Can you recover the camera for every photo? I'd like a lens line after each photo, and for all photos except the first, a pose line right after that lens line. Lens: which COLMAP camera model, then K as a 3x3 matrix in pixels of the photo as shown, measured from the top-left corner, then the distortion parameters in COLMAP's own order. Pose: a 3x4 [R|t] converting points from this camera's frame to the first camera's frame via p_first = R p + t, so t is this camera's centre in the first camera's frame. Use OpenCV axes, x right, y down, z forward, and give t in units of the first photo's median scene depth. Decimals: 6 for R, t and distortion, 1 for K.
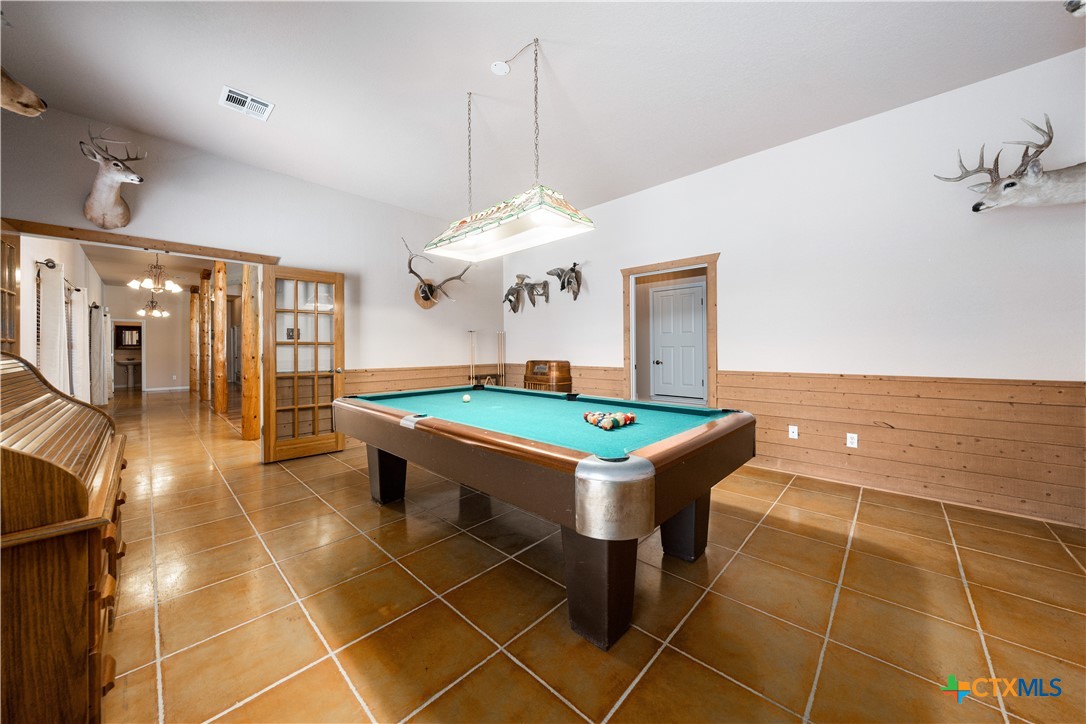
lens RADIAL K [[377.9, 0, 546.0], [0, 377.9, 357.7], [0, 0, 1]] dist [0.000373, 0.000076]
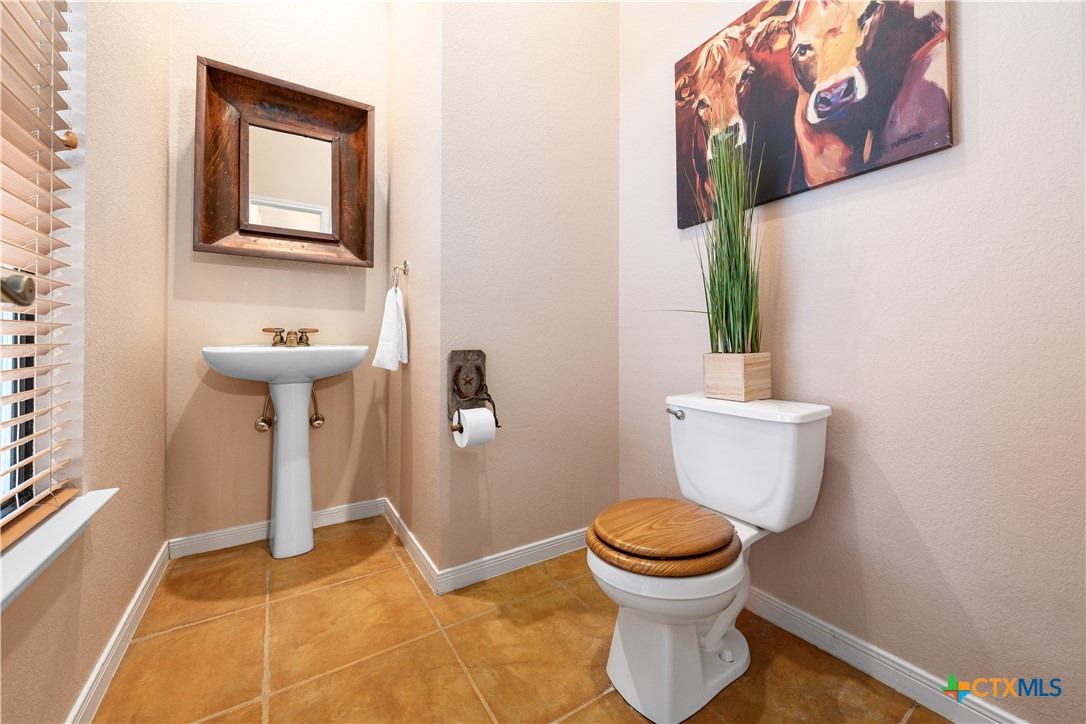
lens RADIAL K [[424.6, 0, 560.0], [0, 424.6, 335.8], [0, 0, 1]] dist [-0.000038, -0.000009]
pose [[0.972756, -0.000357, -0.231830, -1.017187], [-0.004486, 0.999783, -0.020362, 0.007935], [0.231787, 0.020847, 0.972543, 0.916860]]
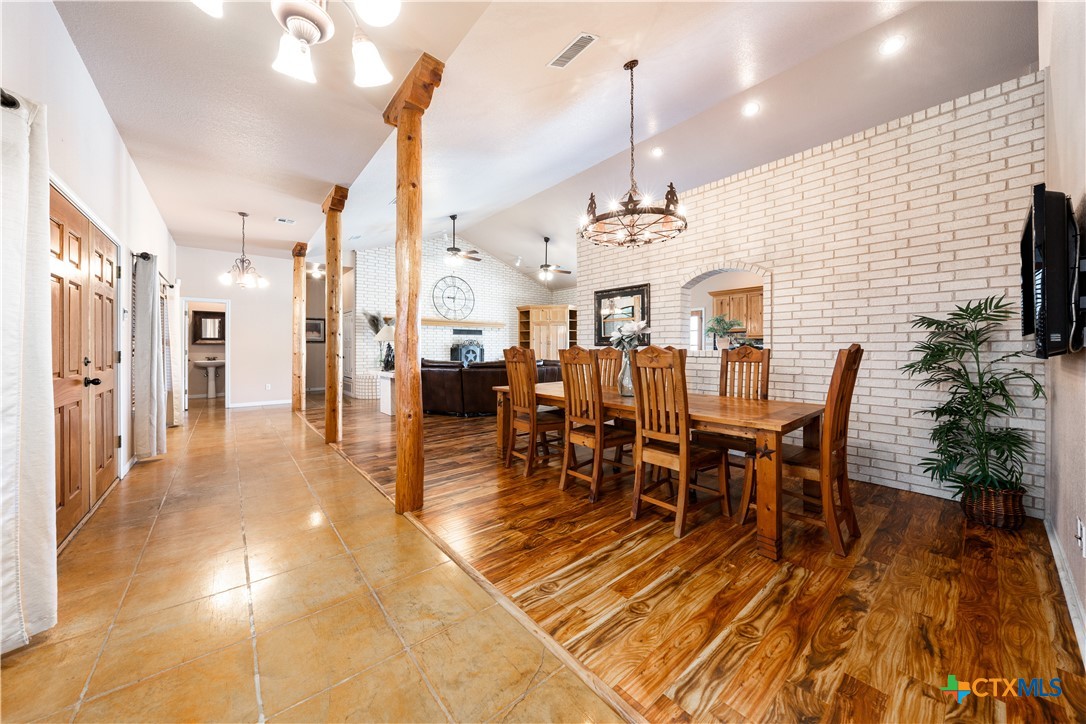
lens RADIAL K [[377.9, 0, 539.1], [0, 377.9, 351.9], [0, 0, 1]] dist [0.000373, 0.000076]
pose [[0.992109, 0.004736, -0.125289, -0.417765], [-0.004639, 0.999989, 0.001067, -0.012215], [0.125293, -0.000477, 0.992120, 0.389833]]
